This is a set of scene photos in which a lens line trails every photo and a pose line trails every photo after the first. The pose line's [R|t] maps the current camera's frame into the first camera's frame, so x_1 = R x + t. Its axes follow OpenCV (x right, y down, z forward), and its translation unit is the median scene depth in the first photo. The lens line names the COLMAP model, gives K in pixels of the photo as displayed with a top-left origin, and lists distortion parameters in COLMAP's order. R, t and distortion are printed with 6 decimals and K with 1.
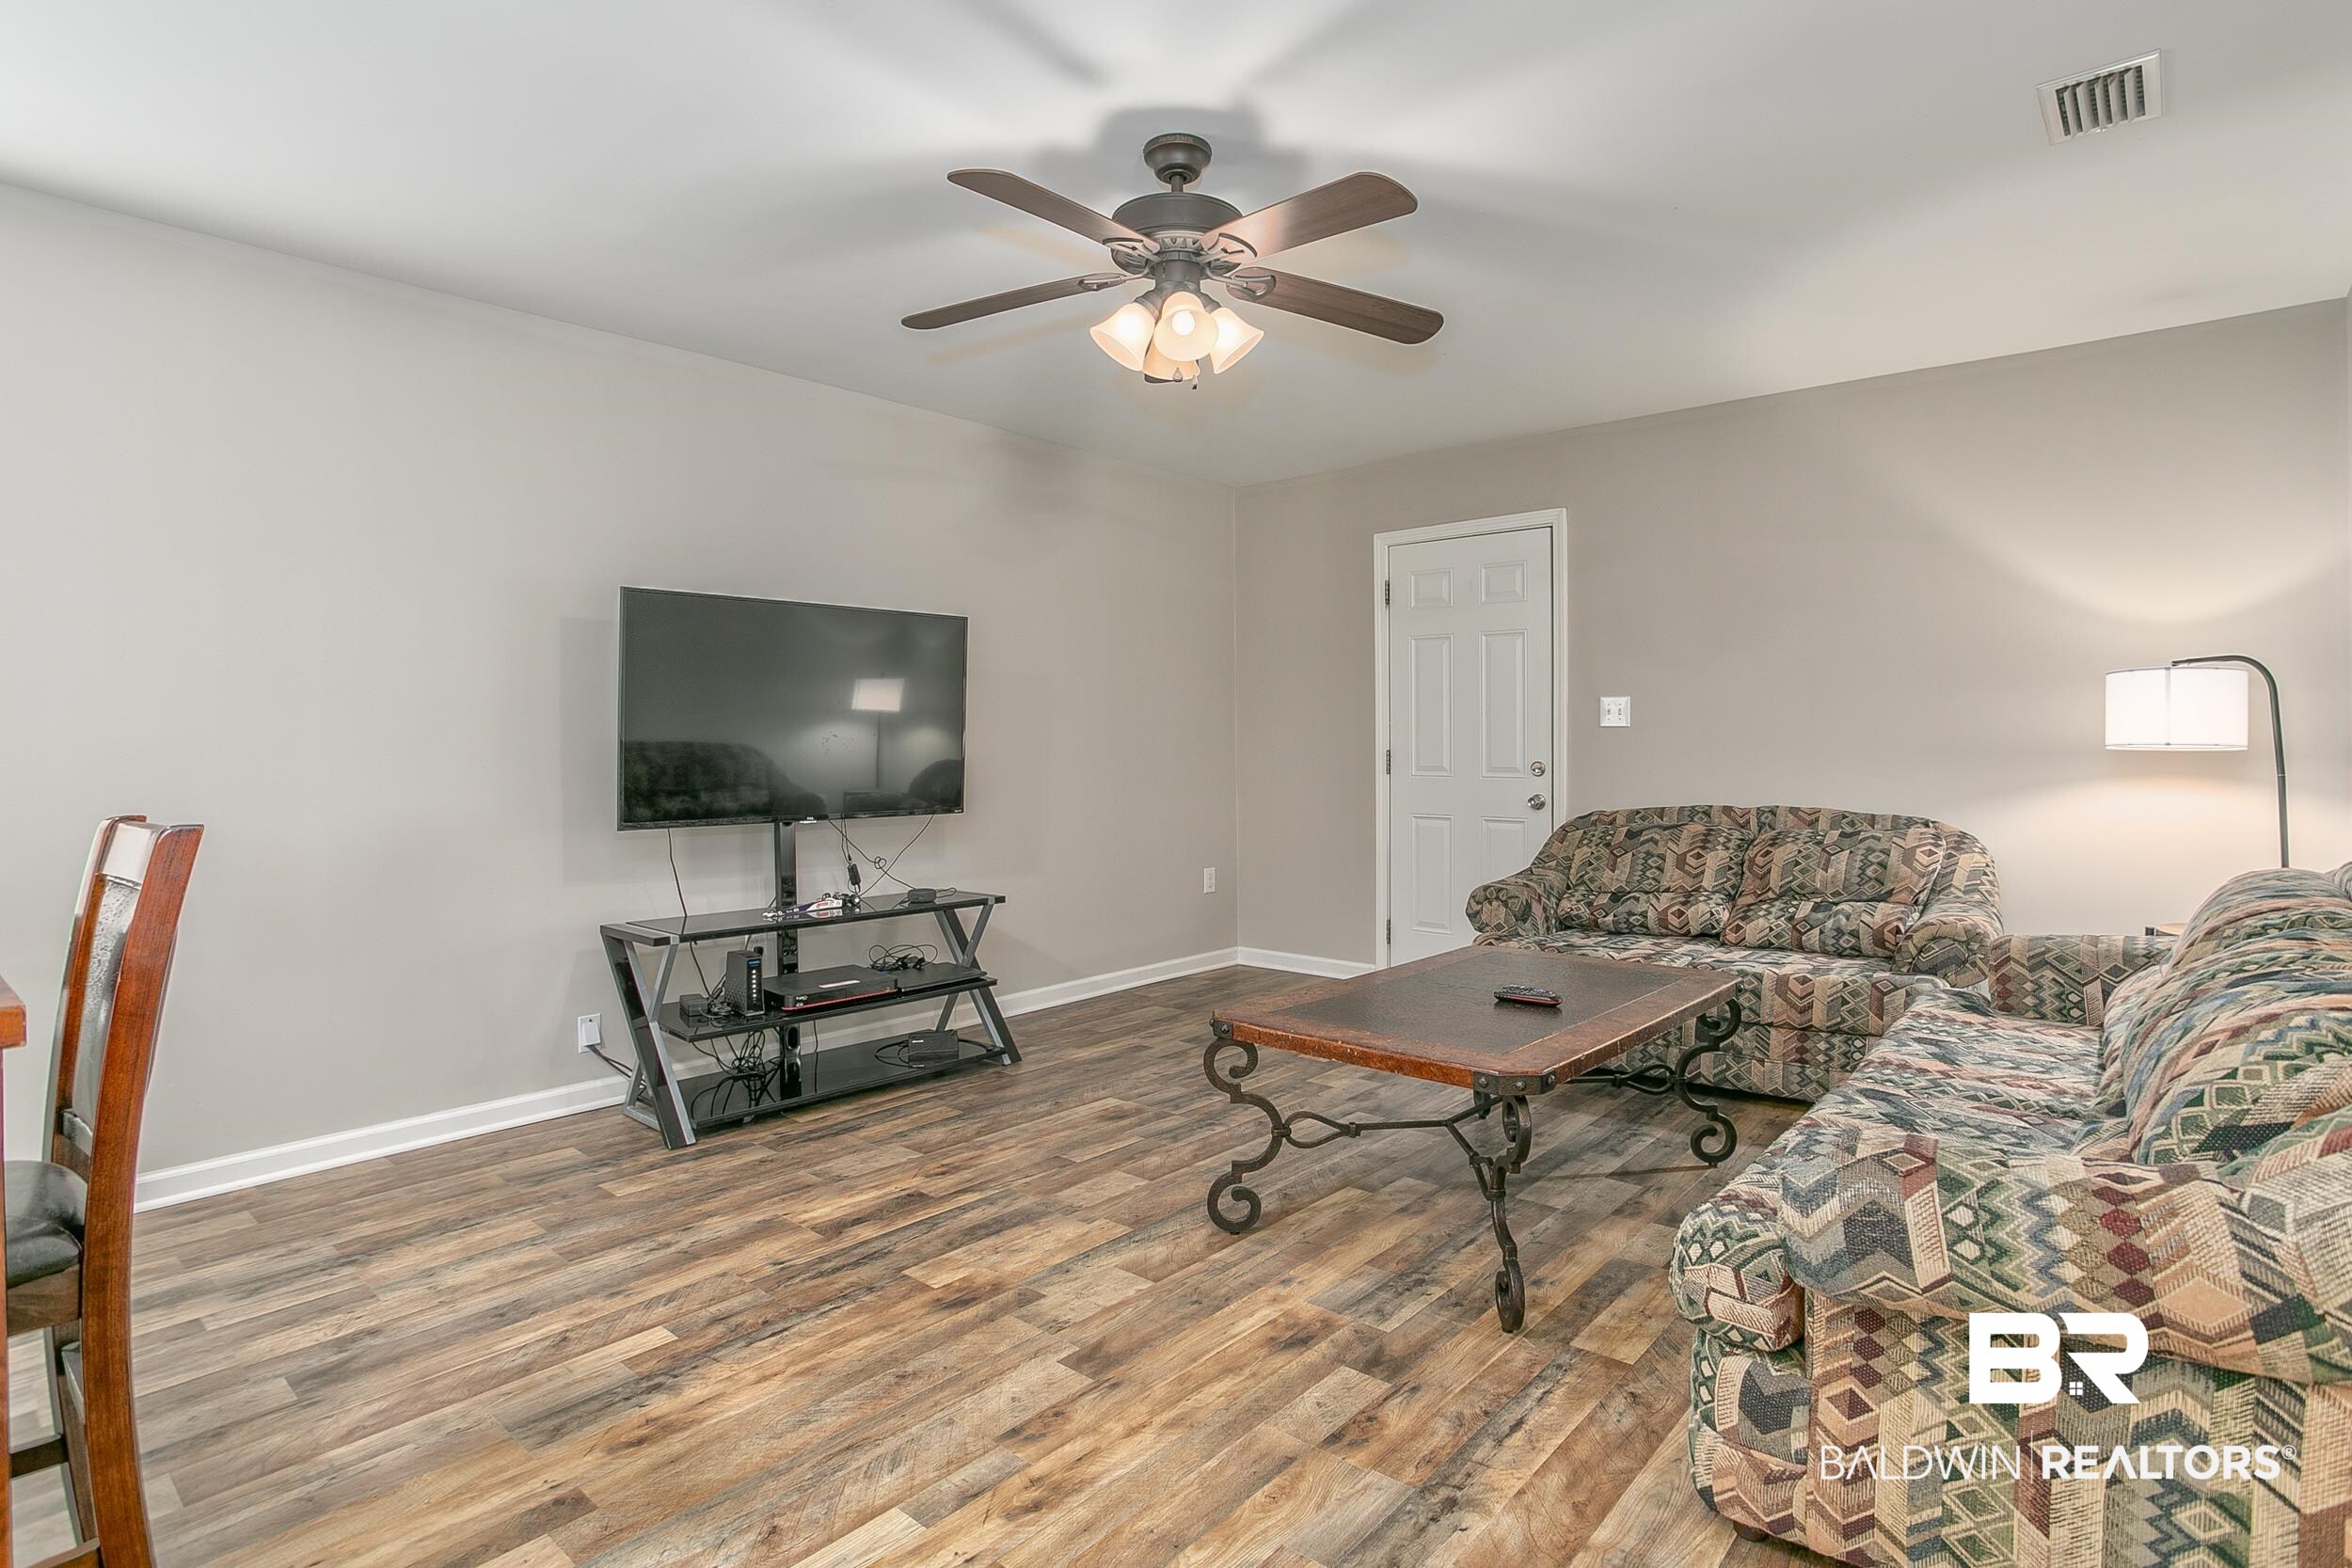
lens RADIAL K [[1164.3, 0, 1155.4], [0, 1164.3, 772.1], [0, 0, 1]] dist [-0.064522, 0.029749]
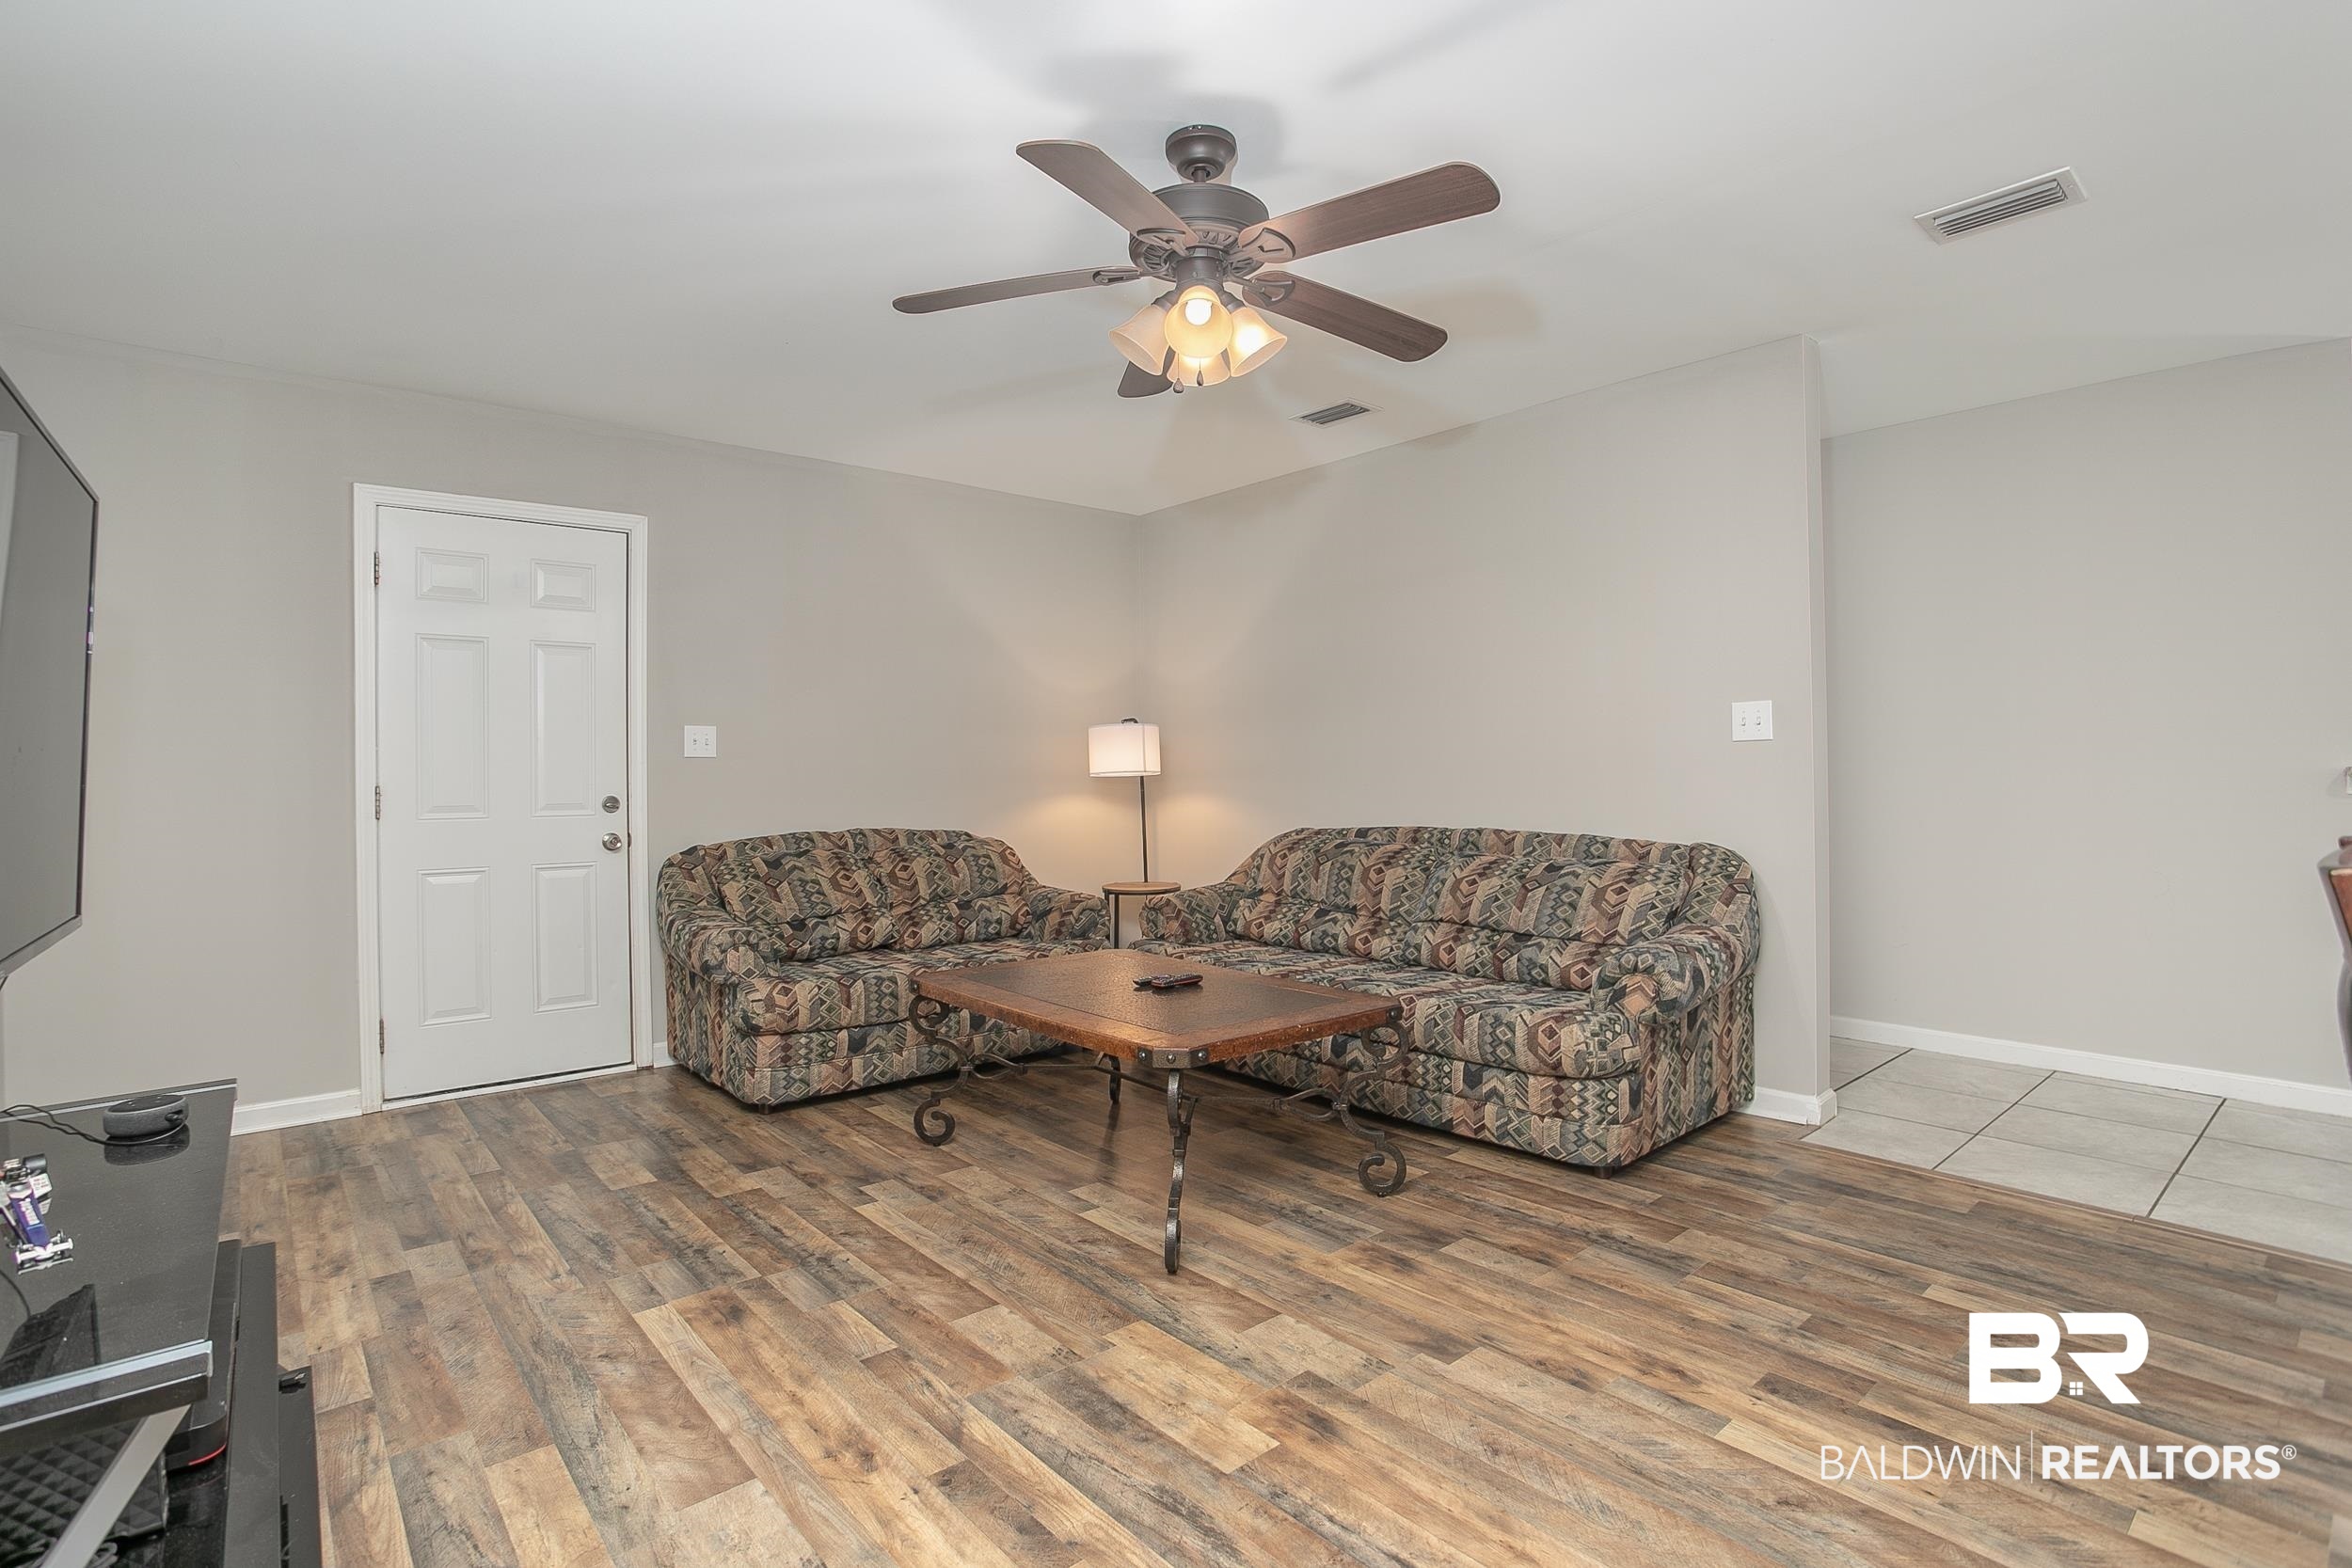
lens RADIAL K [[1164.3, 0, 1161.4], [0, 1164.3, 789.2], [0, 0, 1]] dist [-0.064522, 0.029749]
pose [[0.129615, -0.007955, 0.991532, -0.876125], [0.030006, 0.999541, 0.004097, -0.008765], [-0.991110, 0.029221, 0.129795, 0.859228]]
